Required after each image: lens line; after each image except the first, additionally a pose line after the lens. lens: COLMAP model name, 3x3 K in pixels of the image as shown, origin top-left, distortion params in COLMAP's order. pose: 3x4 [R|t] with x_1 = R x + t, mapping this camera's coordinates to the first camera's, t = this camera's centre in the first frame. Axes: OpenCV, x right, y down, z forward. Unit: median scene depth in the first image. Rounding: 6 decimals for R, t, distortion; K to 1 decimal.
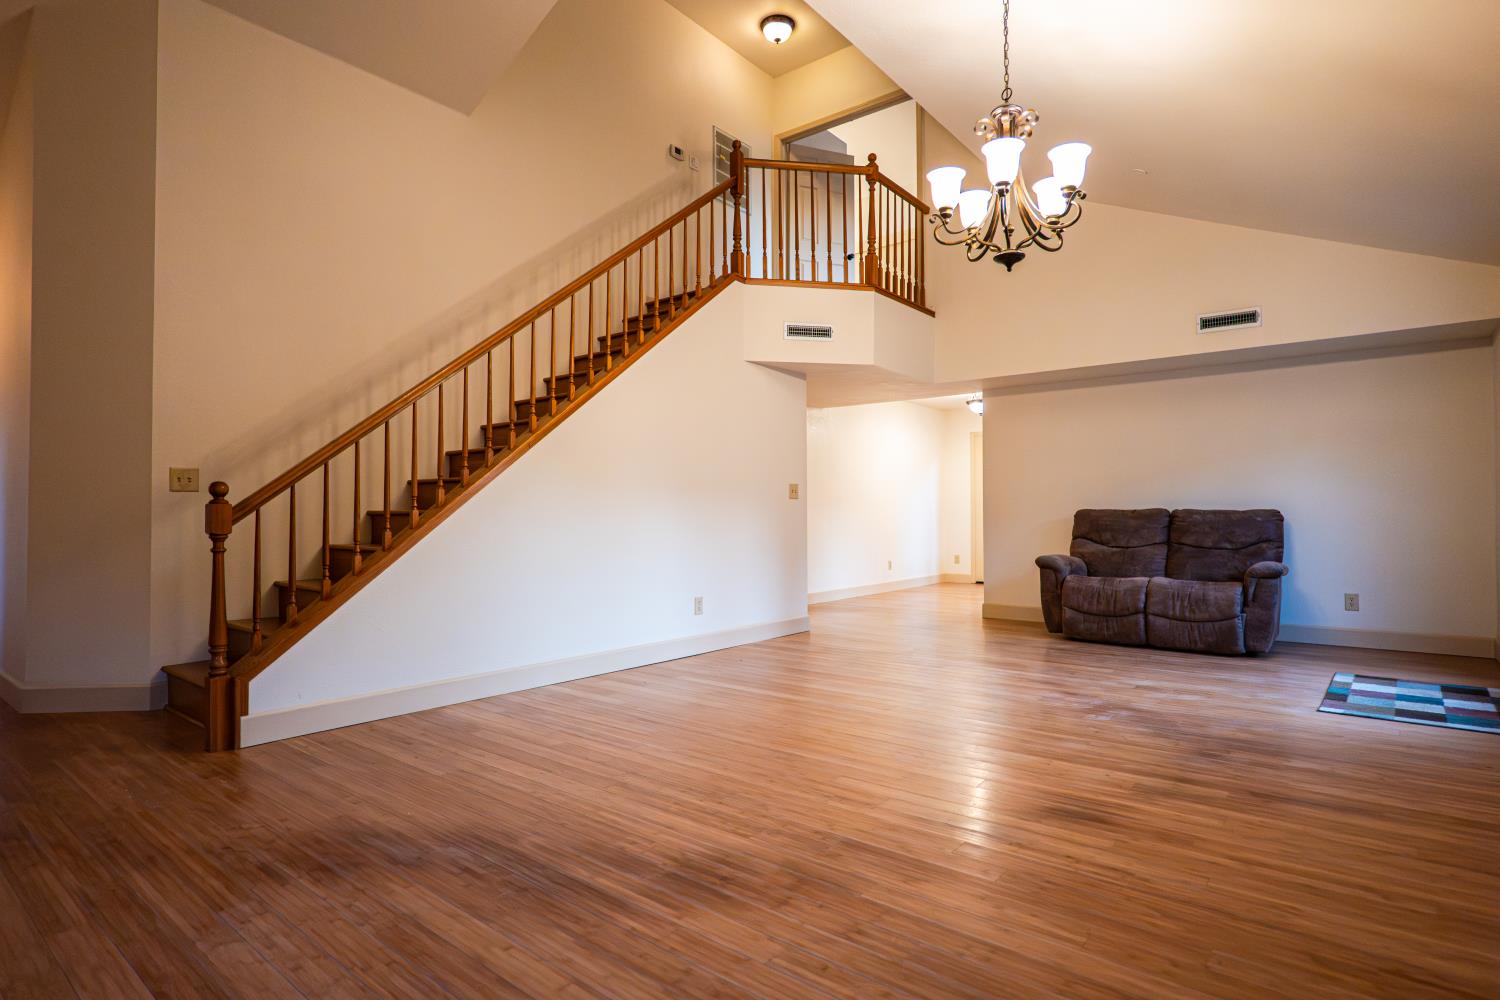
lens RADIAL K [[779.7, 0, 742.1], [0, 779.7, 485.1], [0, 0, 1]] dist [0.004578, 0.000935]
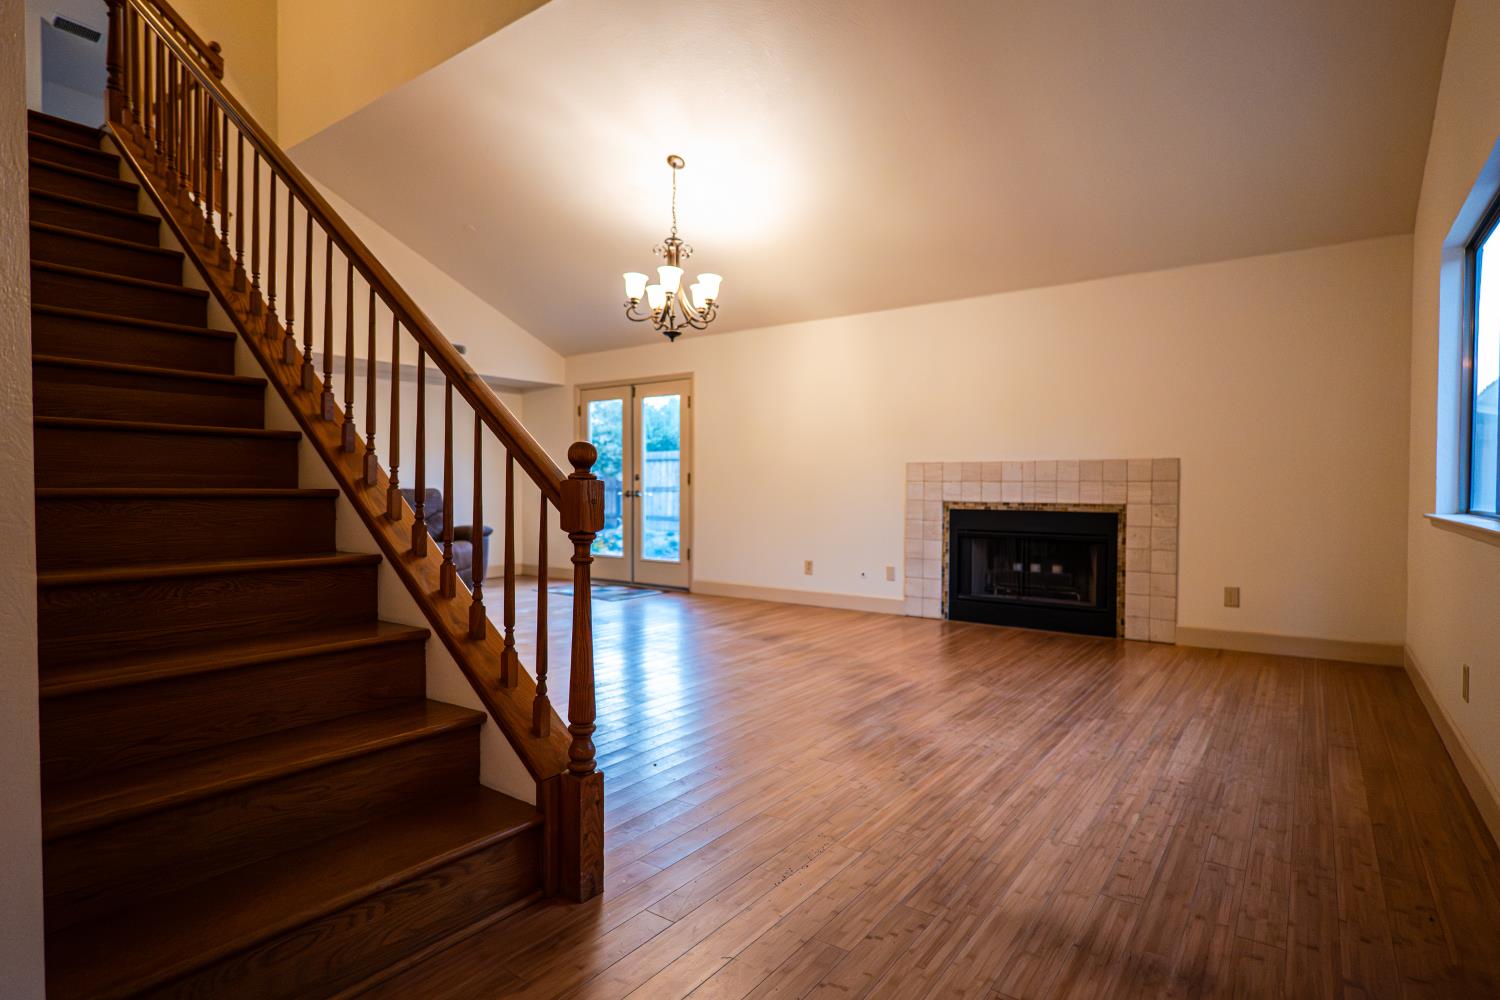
lens RADIAL K [[779.0, 0, 744.7], [0, 779.0, 503.7], [0, 0, 1]] dist [-0.015016, 0.014944]
pose [[-0.060004, -0.014781, 0.998089, -1.313911], [-0.035934, 0.999274, 0.012638, 0.029983], [-0.997551, -0.035107, -0.060492, 0.959058]]
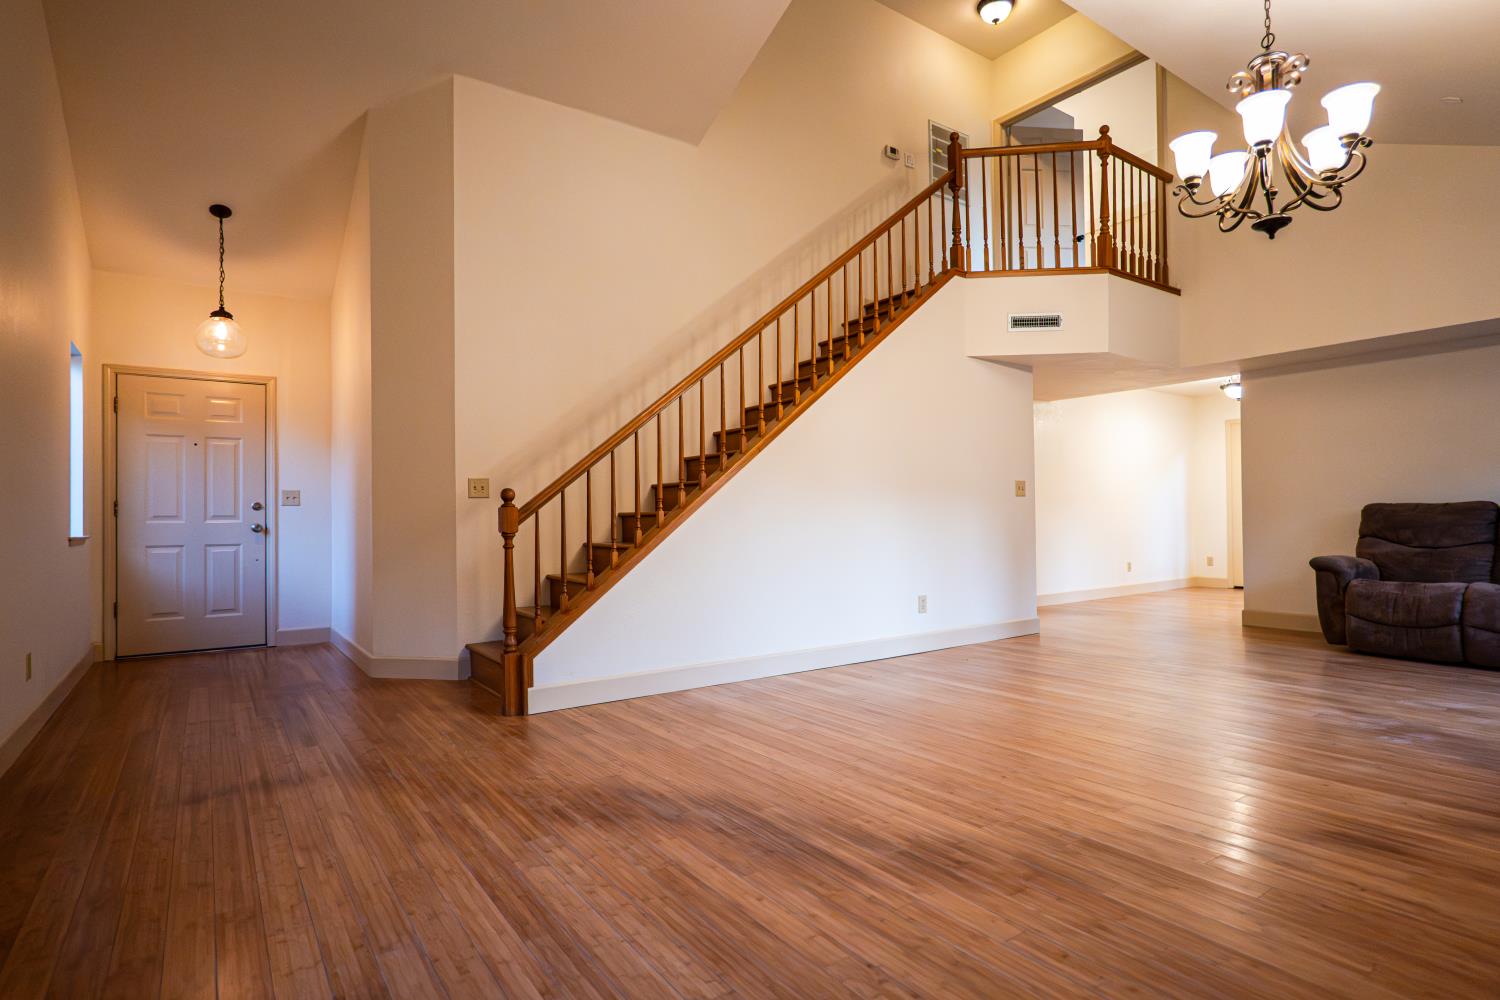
lens RADIAL K [[779.0, 0, 744.7], [0, 779.0, 503.7], [0, 0, 1]] dist [-0.015016, 0.014944]
pose [[0.963297, -0.013813, -0.268082, -0.008964], [0.019602, 0.999629, 0.018930, 0.003267], [0.267721, -0.023490, 0.963210, -0.036103]]
